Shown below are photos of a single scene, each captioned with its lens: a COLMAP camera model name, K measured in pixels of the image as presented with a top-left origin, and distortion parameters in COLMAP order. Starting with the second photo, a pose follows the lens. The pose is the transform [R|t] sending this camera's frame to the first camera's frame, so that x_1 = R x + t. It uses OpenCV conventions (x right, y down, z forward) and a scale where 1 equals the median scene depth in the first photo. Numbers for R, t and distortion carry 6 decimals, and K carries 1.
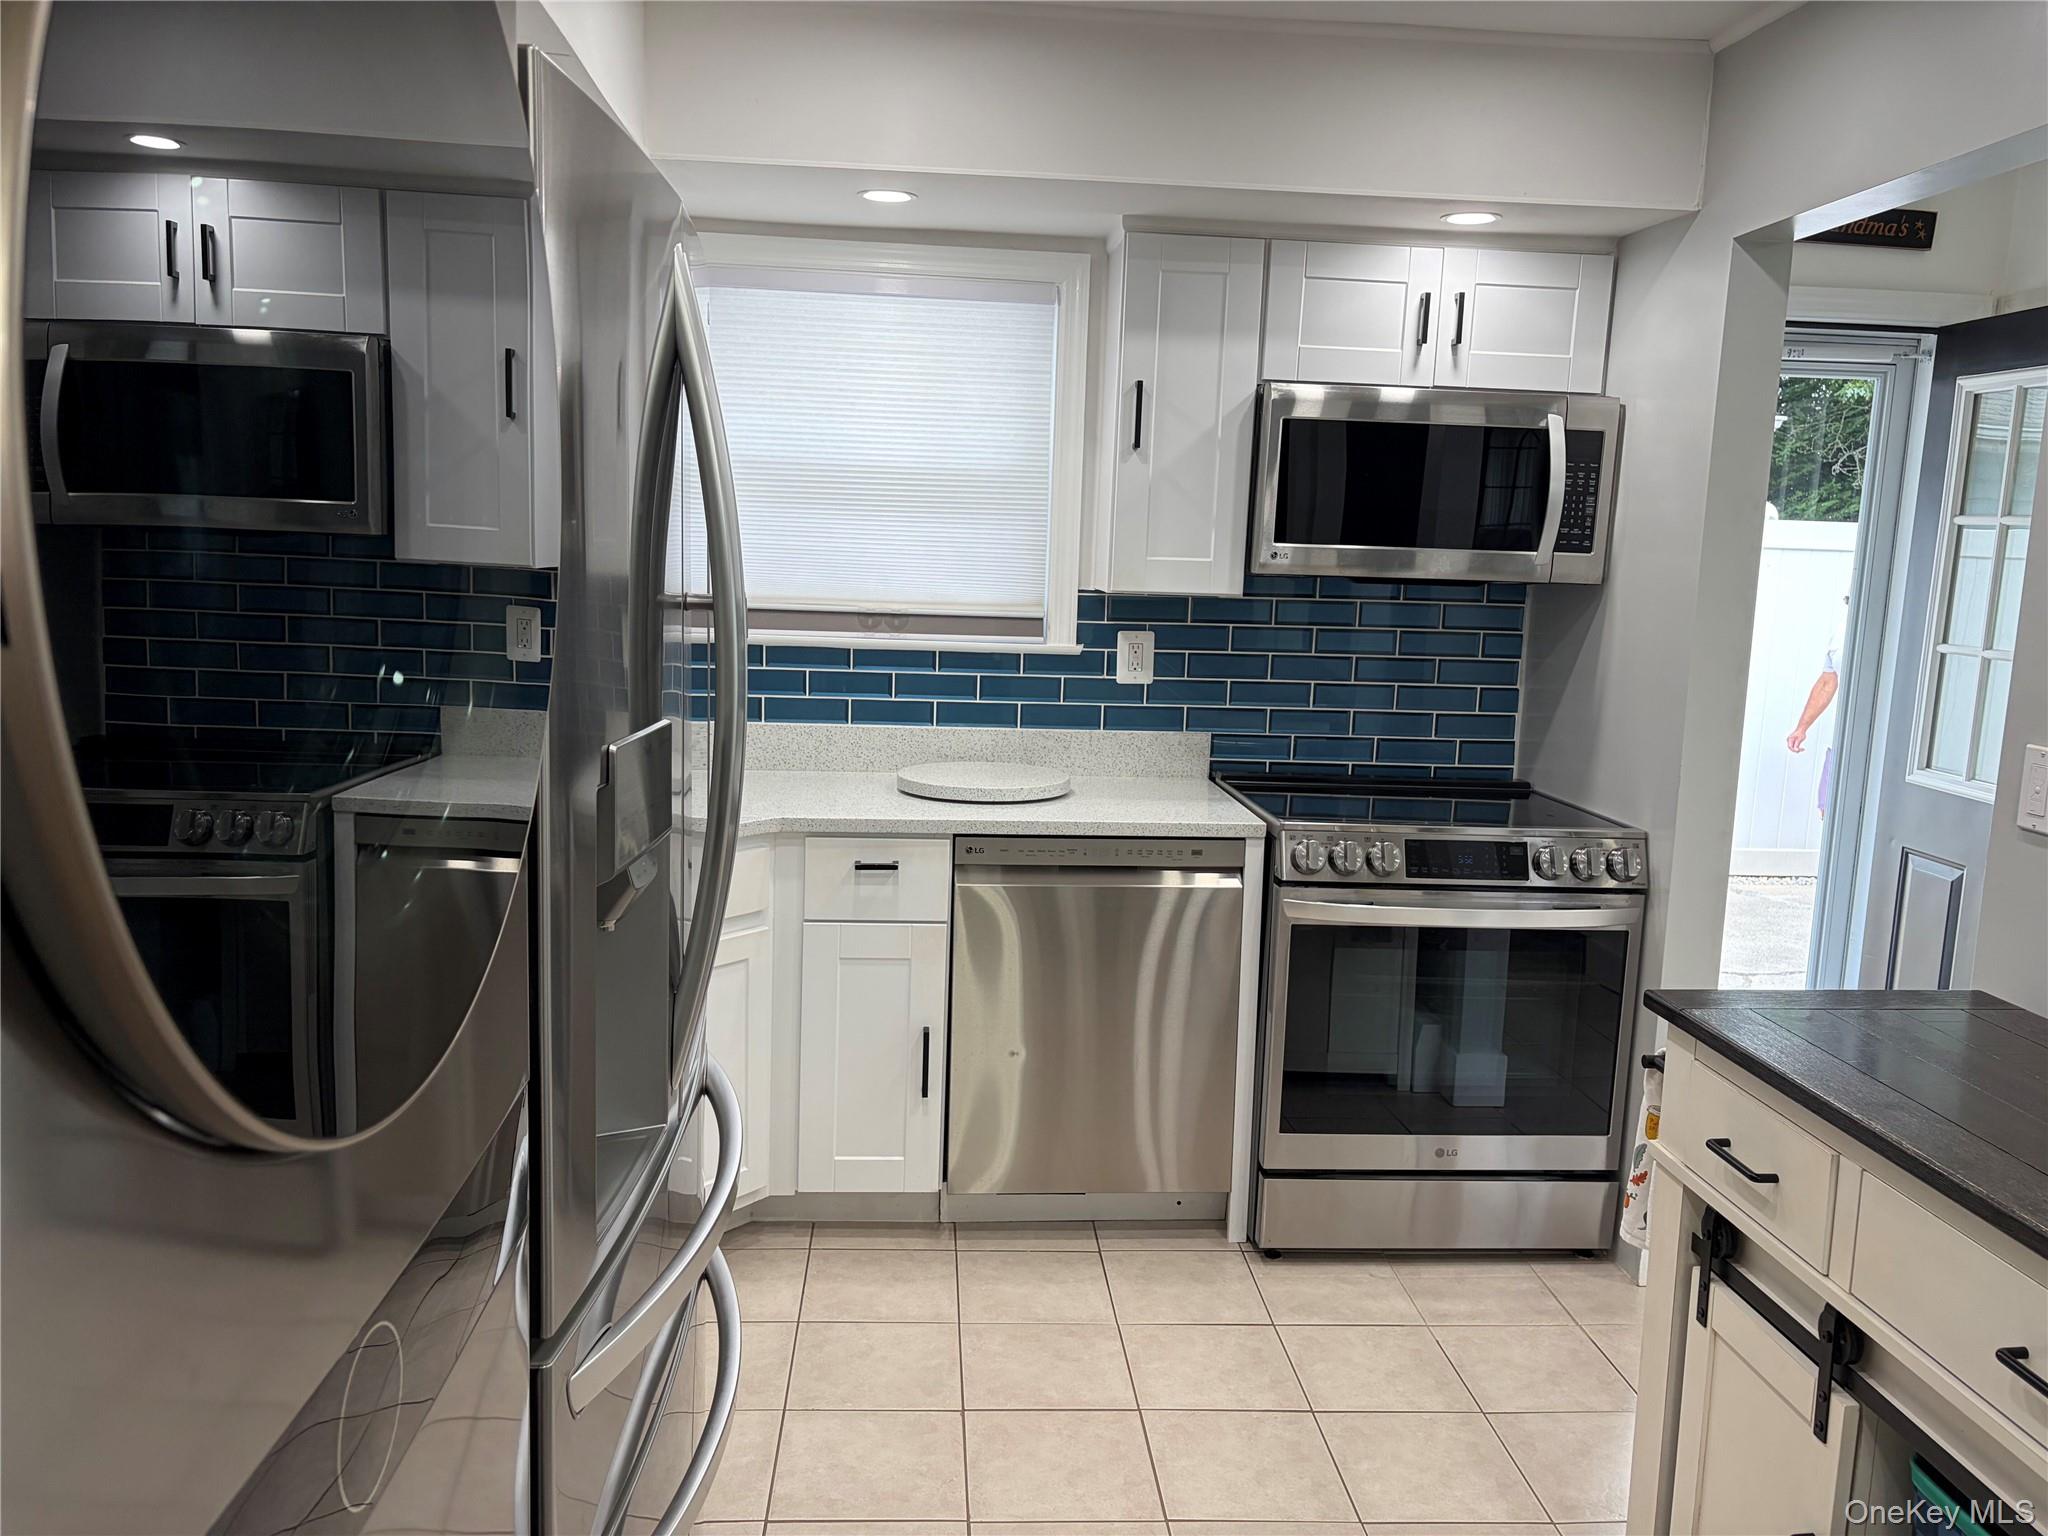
lens RADIAL K [[1568.5, 0, 1025.3], [0, 1568.5, 769.1], [0, 0, 1]] dist [0.026258, -0.040830]
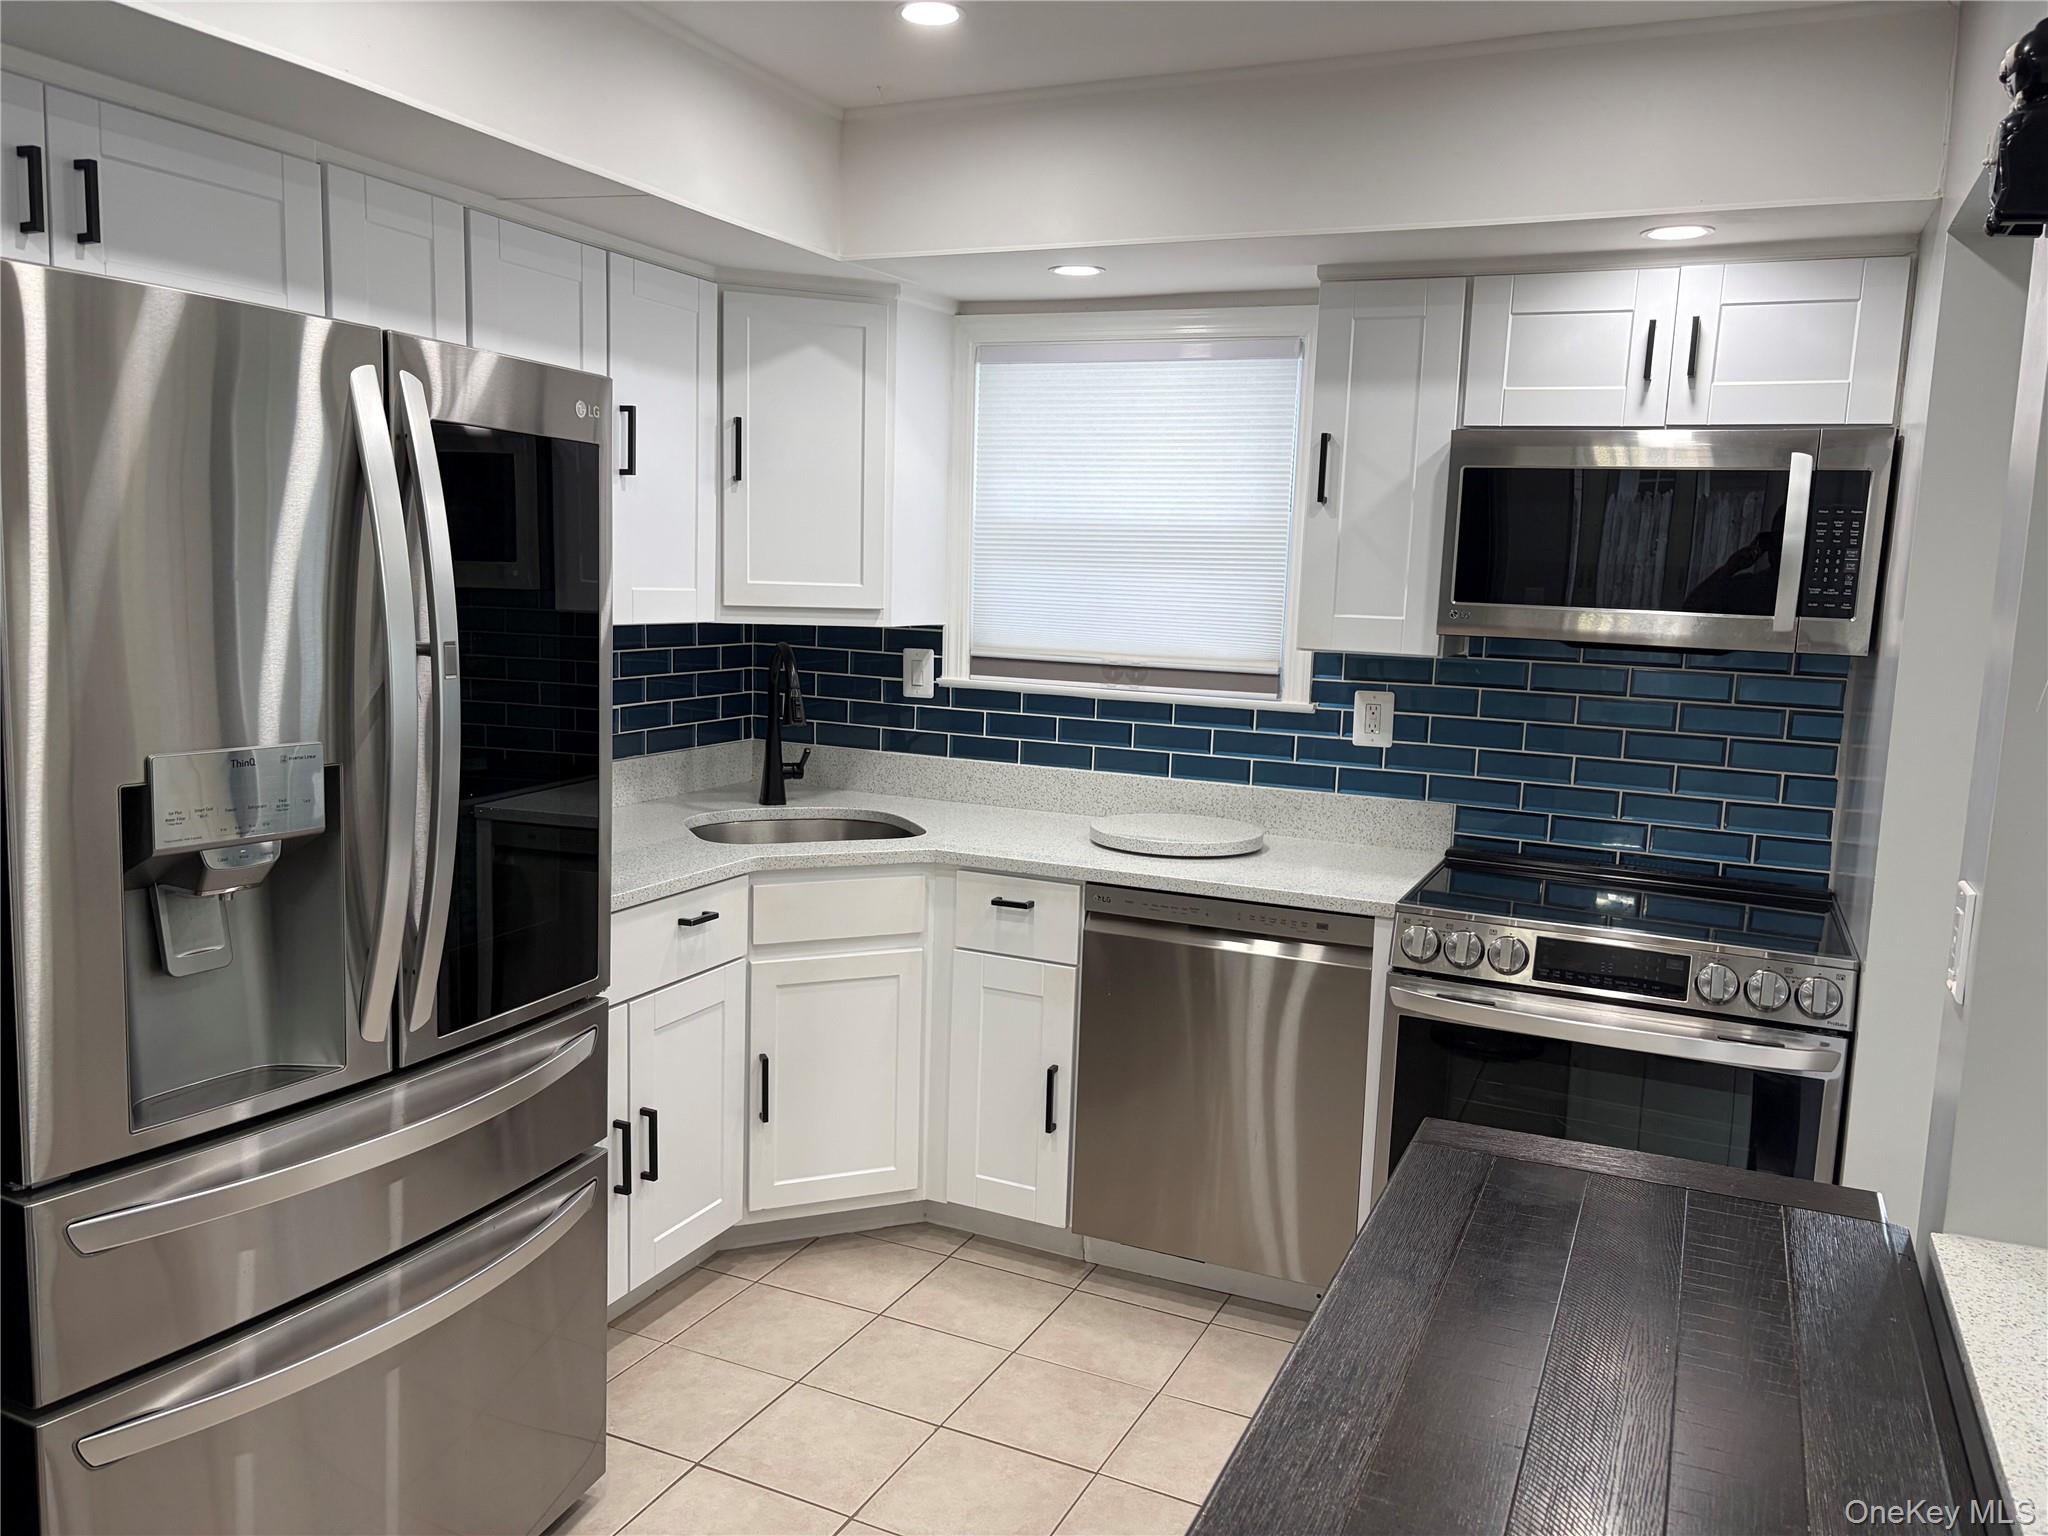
lens RADIAL K [[1568.5, 0, 1018.9], [0, 1568.5, 765.2], [0, 0, 1]] dist [0.026258, -0.040830]
pose [[0.870641, 0.061446, -0.488067, 0.388862], [-0.076238, 0.997035, -0.010474, -0.018907], [0.485976, 0.046329, 0.872744, 0.072708]]
